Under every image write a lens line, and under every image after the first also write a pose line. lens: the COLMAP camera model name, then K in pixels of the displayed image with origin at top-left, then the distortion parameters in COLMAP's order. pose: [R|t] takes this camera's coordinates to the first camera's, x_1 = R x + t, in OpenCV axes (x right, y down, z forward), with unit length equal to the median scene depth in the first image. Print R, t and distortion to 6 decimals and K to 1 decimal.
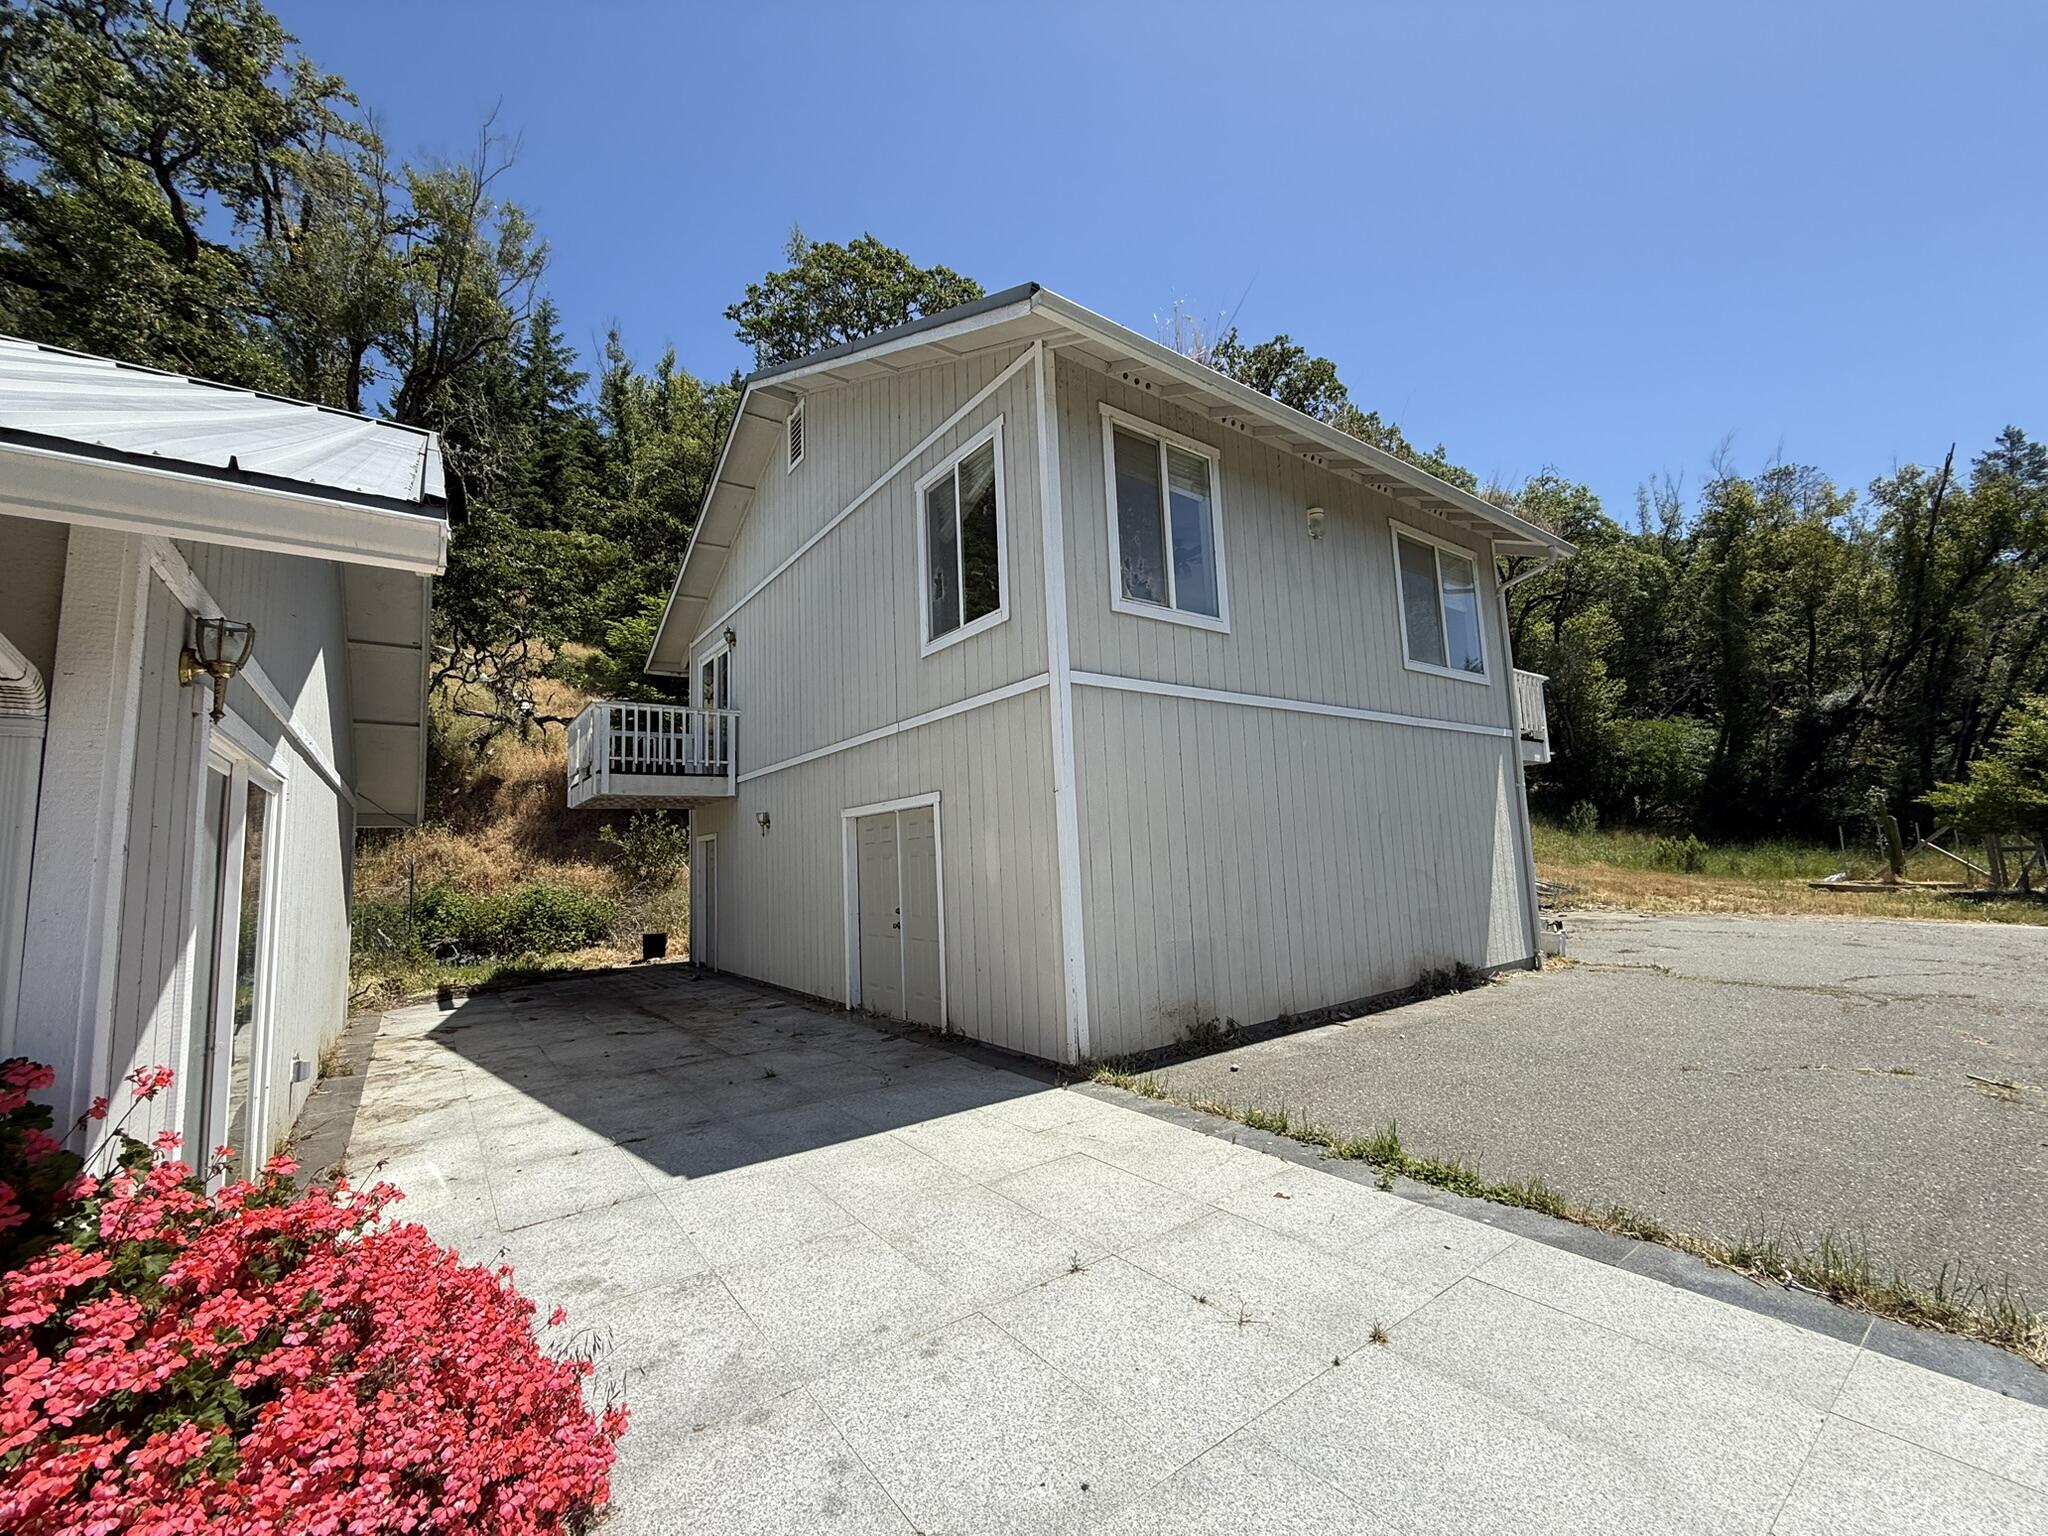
lens RADIAL K [[815.9, 0, 1021.4], [0, 815.9, 767.4], [0, 0, 1]] dist [0.000167, 0.000014]
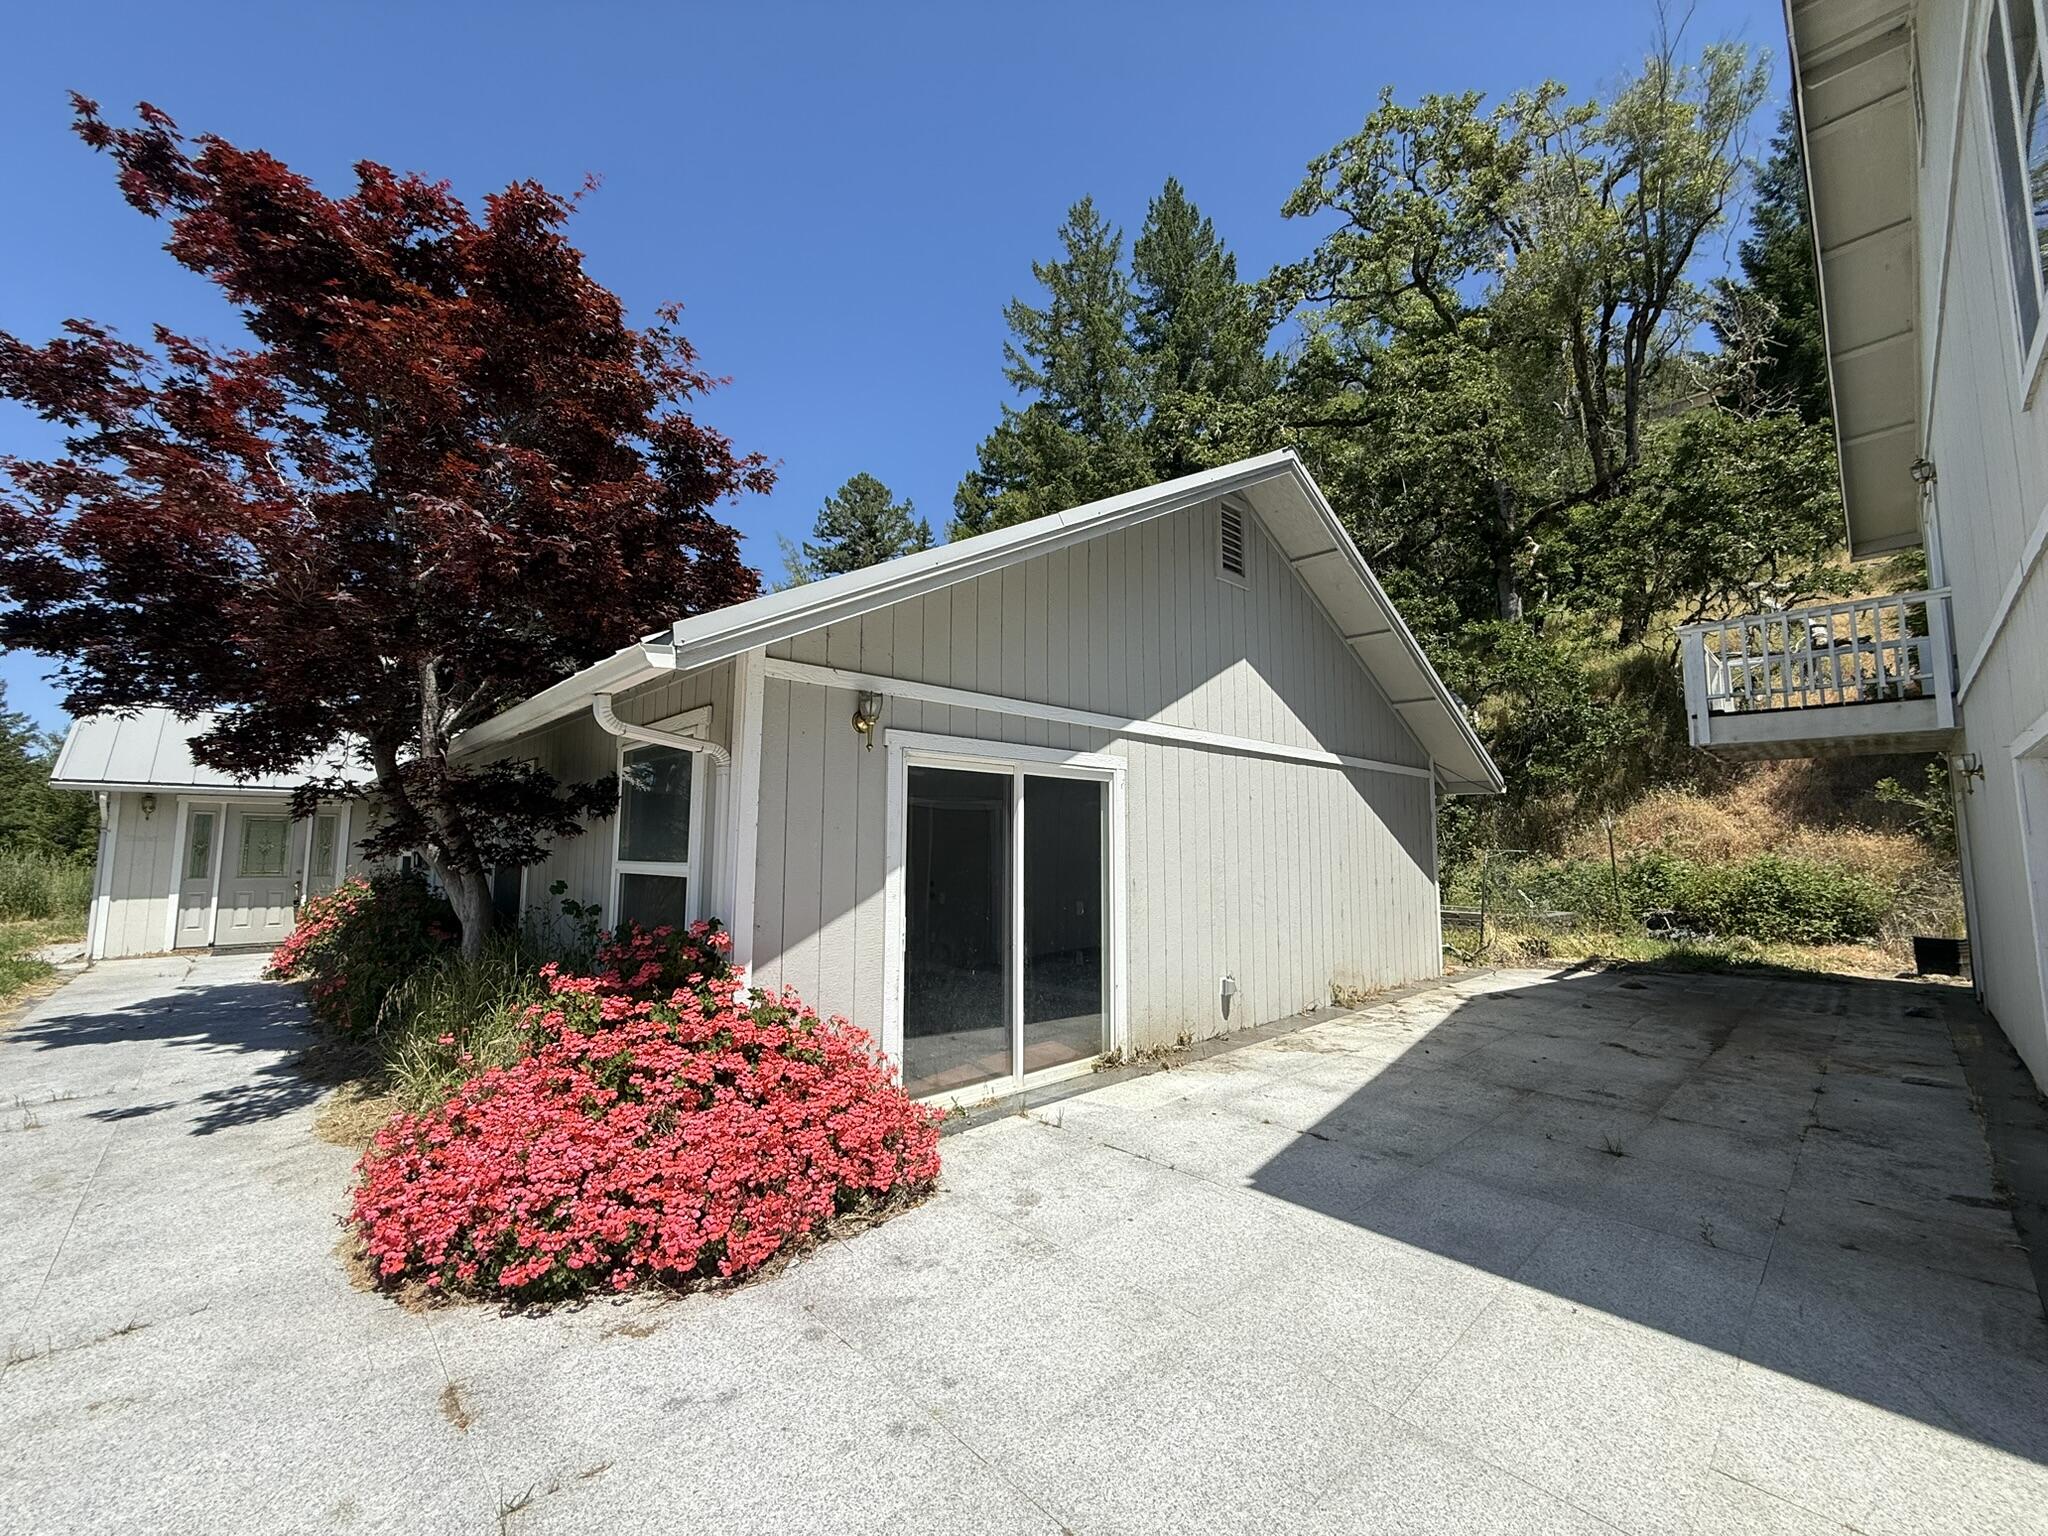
lens RADIAL K [[815.9, 0, 1021.4], [0, 815.9, 767.4], [0, 0, 1]] dist [0.000167, 0.000014]
pose [[0.119839, -0.053432, -0.991355, 0.259247], [0.102690, 0.993862, -0.041153, 0.027671], [0.987468, -0.096870, 0.124590, 0.362444]]
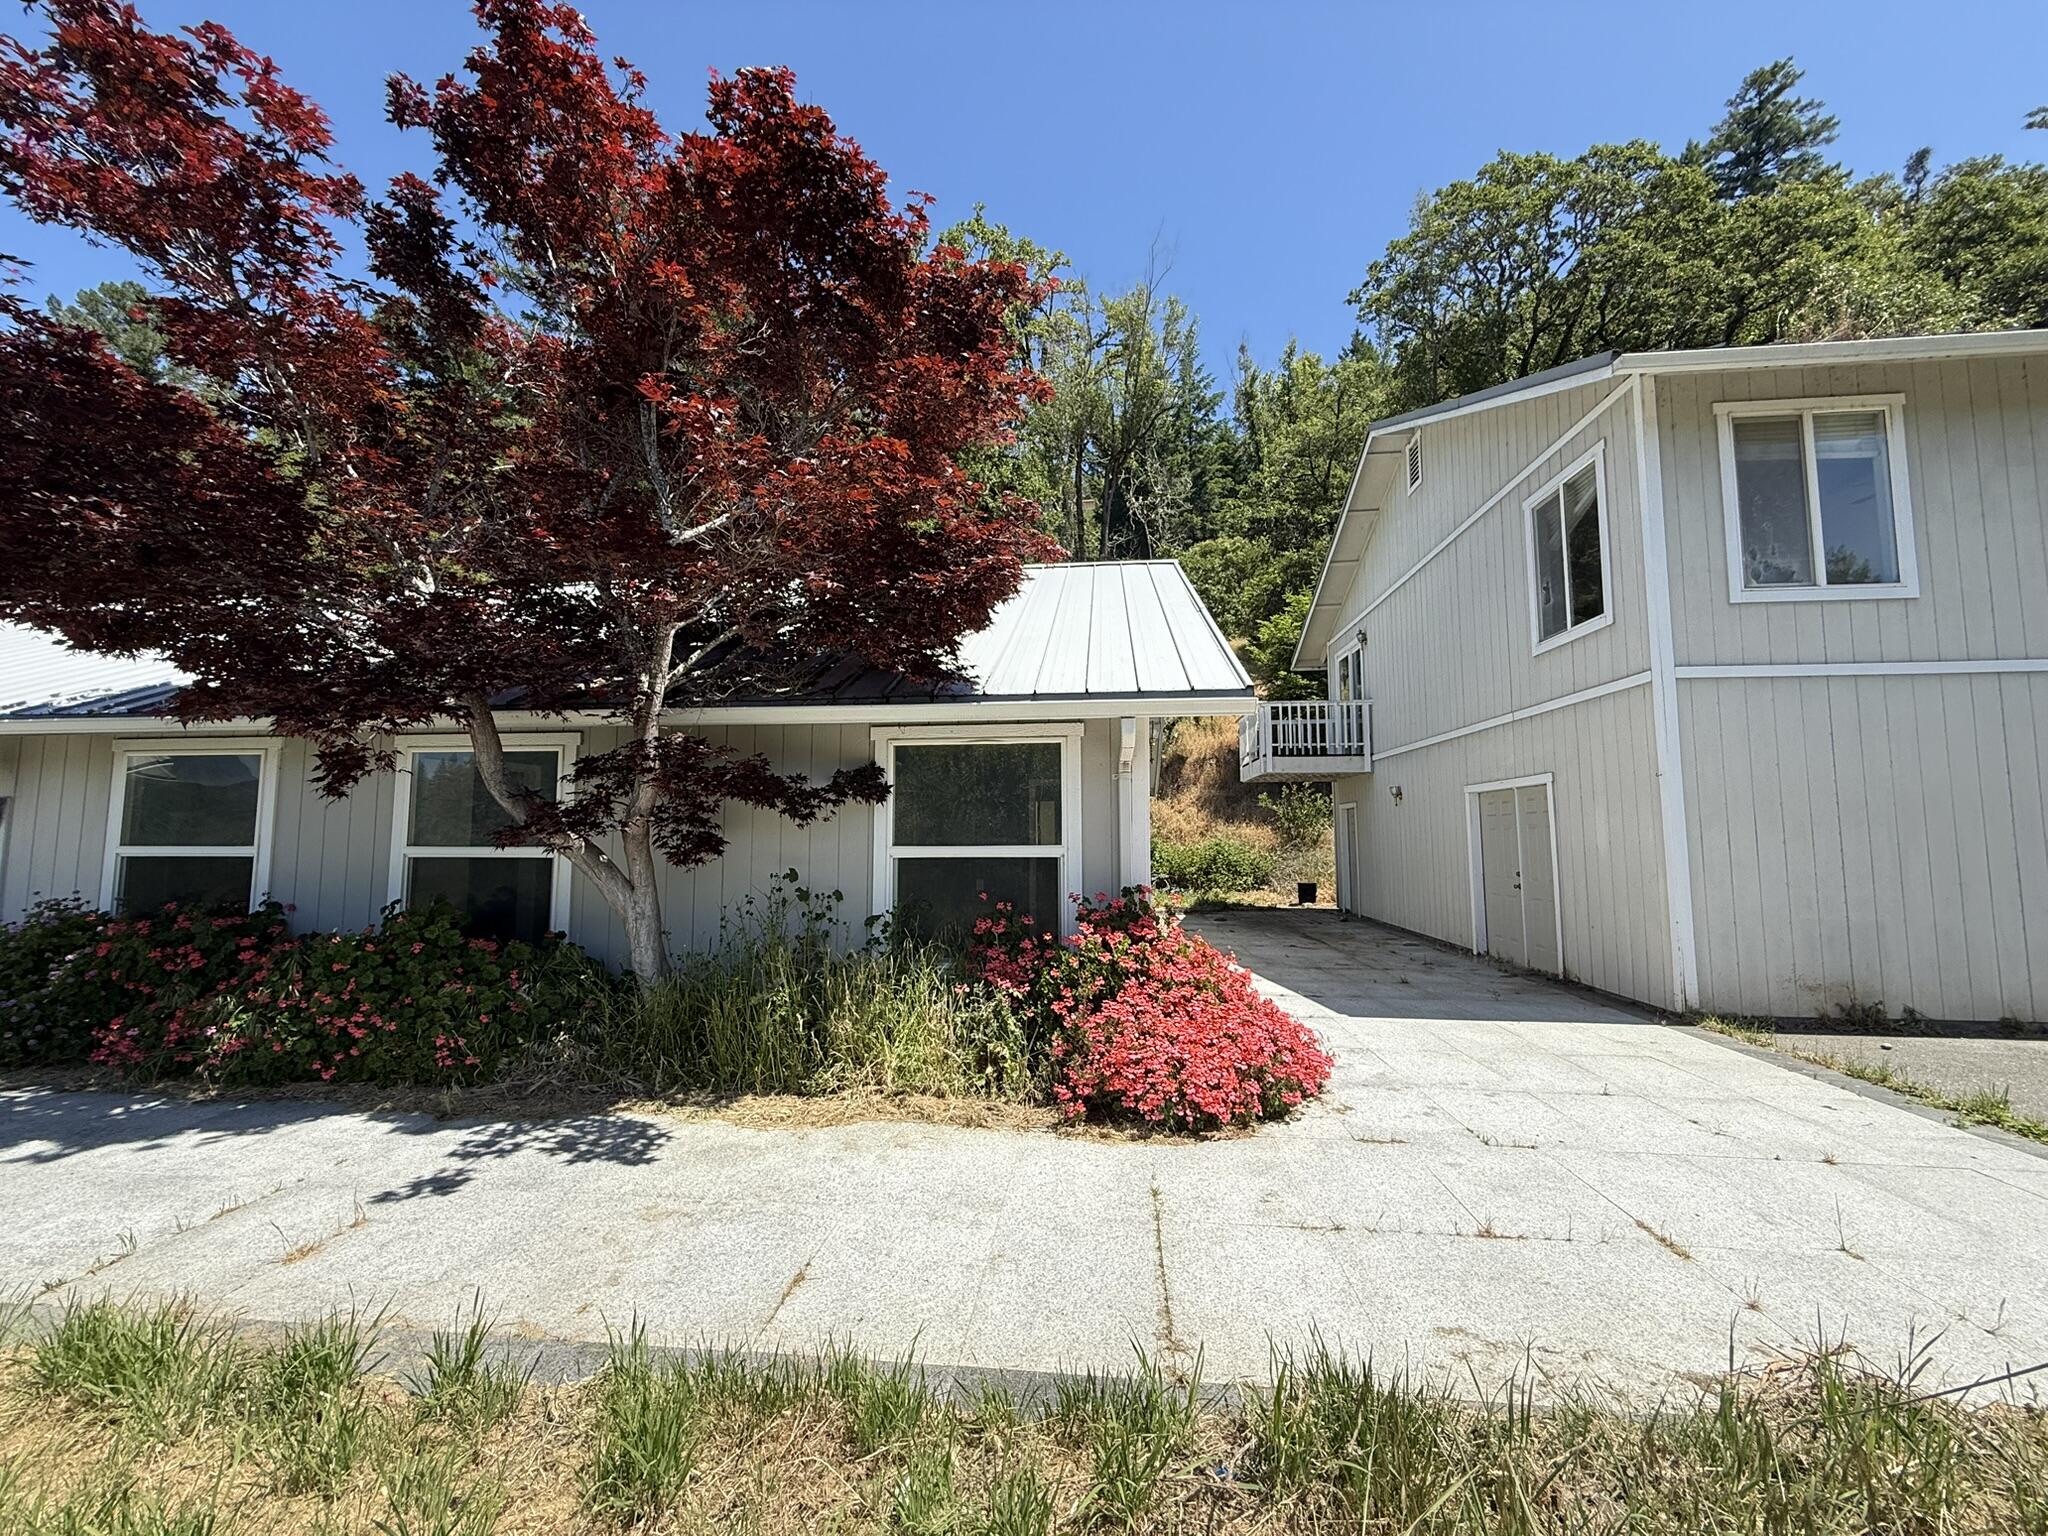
lens RADIAL K [[815.9, 0, 1021.4], [0, 815.9, 767.4], [0, 0, 1]] dist [0.000167, 0.000014]
pose [[0.737351, -0.016326, -0.675313, 0.122302], [0.046774, 0.998542, 0.026931, -0.042851], [0.673889, -0.051445, 0.737040, -0.350008]]
